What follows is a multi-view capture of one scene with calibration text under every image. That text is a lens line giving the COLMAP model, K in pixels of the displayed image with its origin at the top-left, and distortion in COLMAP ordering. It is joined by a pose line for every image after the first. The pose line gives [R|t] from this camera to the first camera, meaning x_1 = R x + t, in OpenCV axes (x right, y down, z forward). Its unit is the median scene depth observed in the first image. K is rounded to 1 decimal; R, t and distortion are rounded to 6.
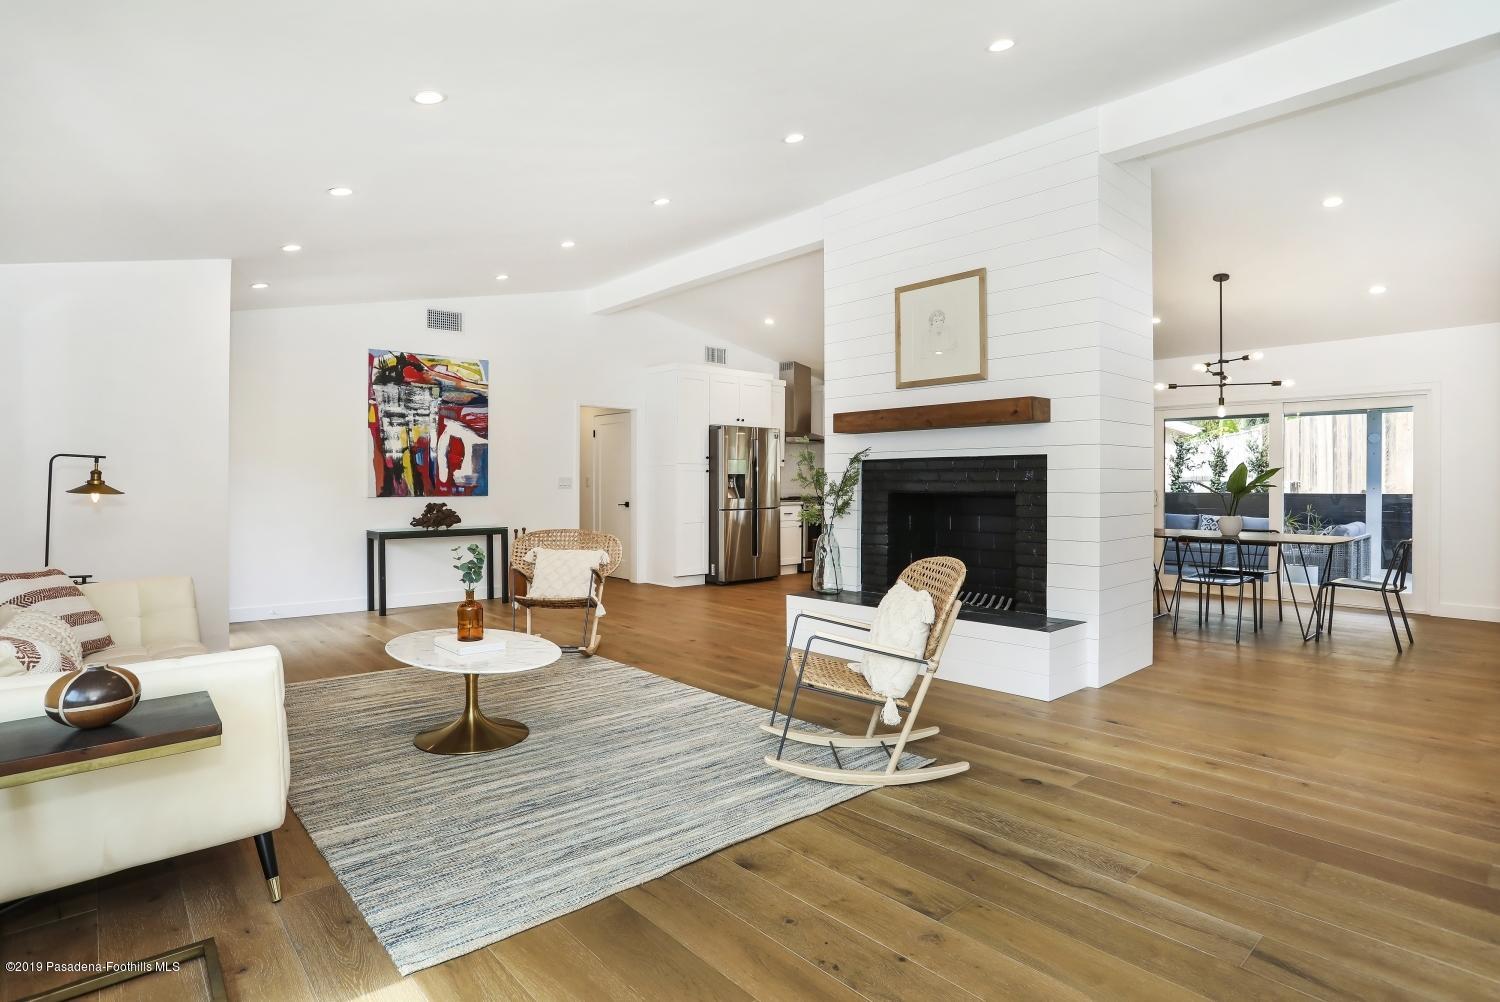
lens RADIAL K [[772.8, 0, 762.9], [0, 772.8, 486.7], [0, 0, 1]] dist [-0.037539, 0.013475]
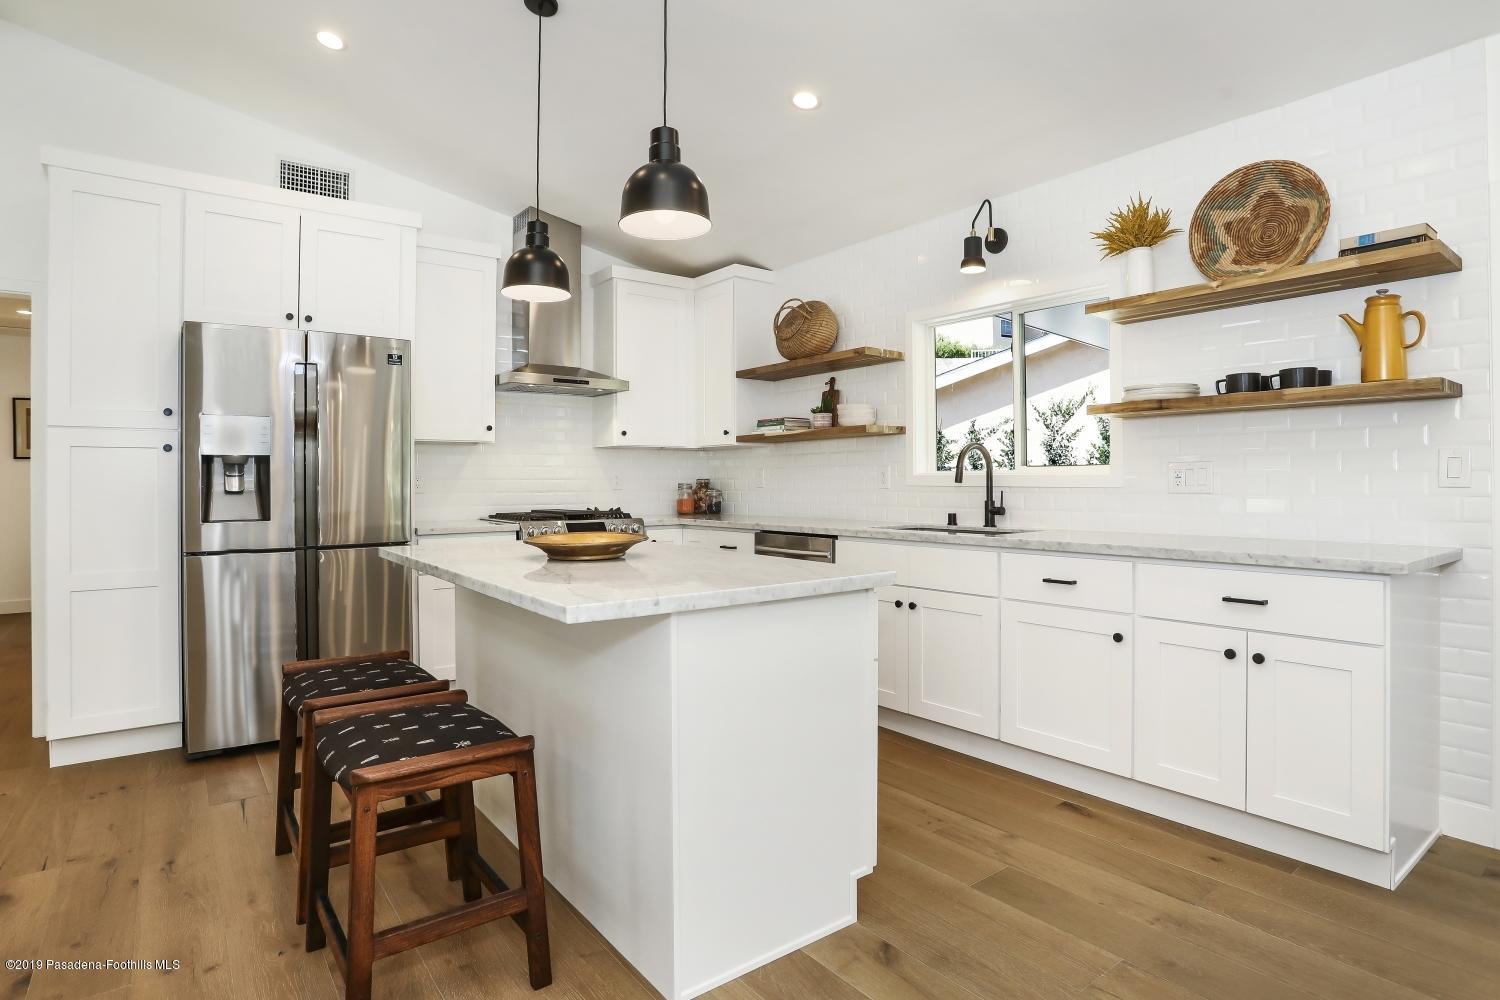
lens RADIAL K [[772.8, 0, 768.2], [0, 772.8, 479.0], [0, 0, 1]] dist [-0.037539, 0.013475]
pose [[0.997748, -0.009273, -0.066437, 0.294258], [0.008112, 0.999810, -0.017726, 0.001983], [0.066589, 0.017147, 0.997633, 0.833151]]
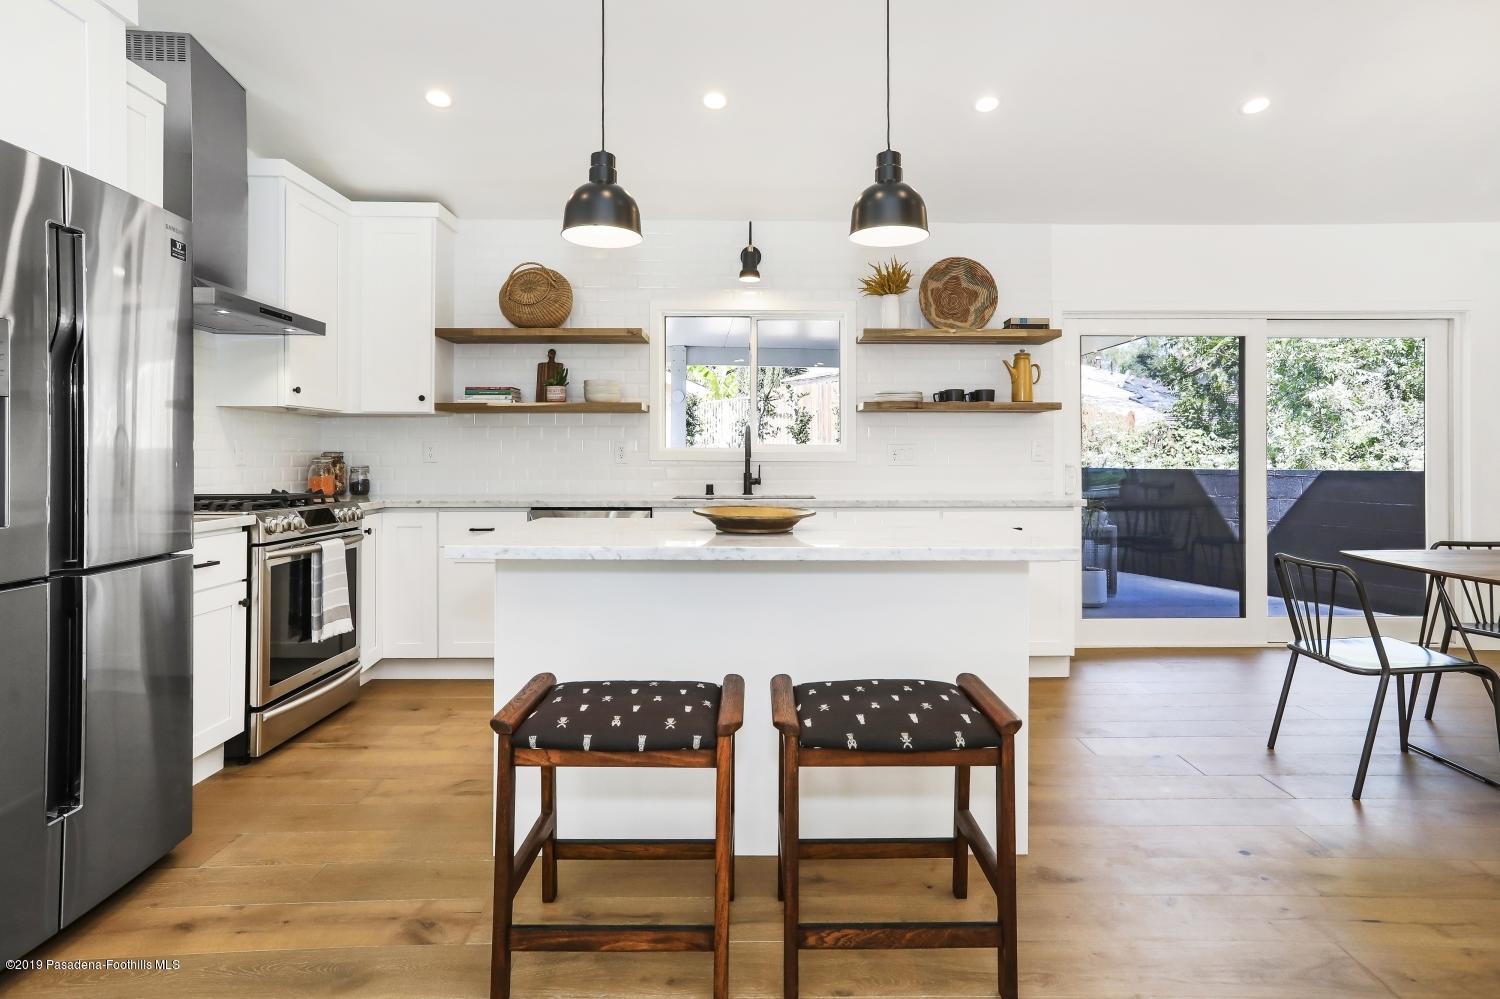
lens RADIAL K [[772.8, 0, 753.5], [0, 772.8, 455.0], [0, 0, 1]] dist [-0.037539, 0.013475]
pose [[0.676543, -0.004551, 0.736389, -0.042114], [0.011043, 0.999931, -0.003965, -0.003289], [-0.736320, 0.010814, 0.676547, 0.933374]]
